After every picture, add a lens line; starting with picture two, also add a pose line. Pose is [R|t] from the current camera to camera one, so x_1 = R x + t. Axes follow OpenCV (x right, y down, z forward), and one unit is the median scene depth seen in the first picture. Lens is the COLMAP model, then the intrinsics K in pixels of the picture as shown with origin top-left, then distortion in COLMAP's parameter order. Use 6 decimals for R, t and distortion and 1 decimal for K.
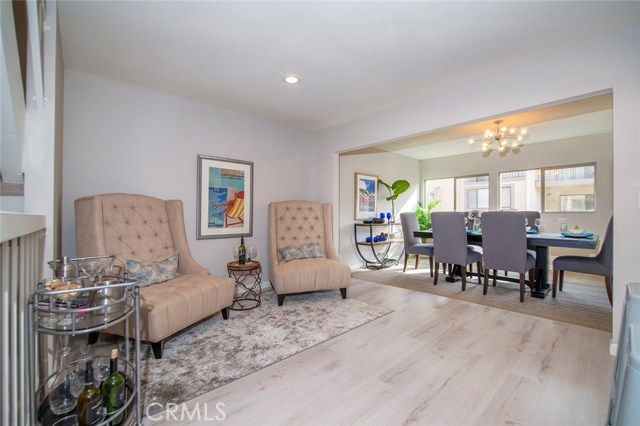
lens RADIAL K [[278.2, 0, 321.2], [0, 278.2, 211.2], [0, 0, 1]] dist [-0.000518, -0.000789]
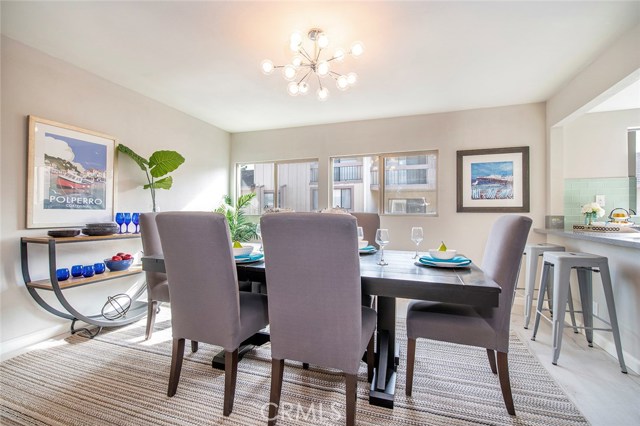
lens RADIAL K [[278.2, 0, 321.2], [0, 278.2, 211.2], [0, 0, 1]] dist [-0.000518, -0.000789]
pose [[0.884981, 0.016308, 0.465341, 0.310081], [-0.014397, 0.999867, -0.007660, 0.001243], [-0.465404, 0.000080, 0.885098, 0.416404]]
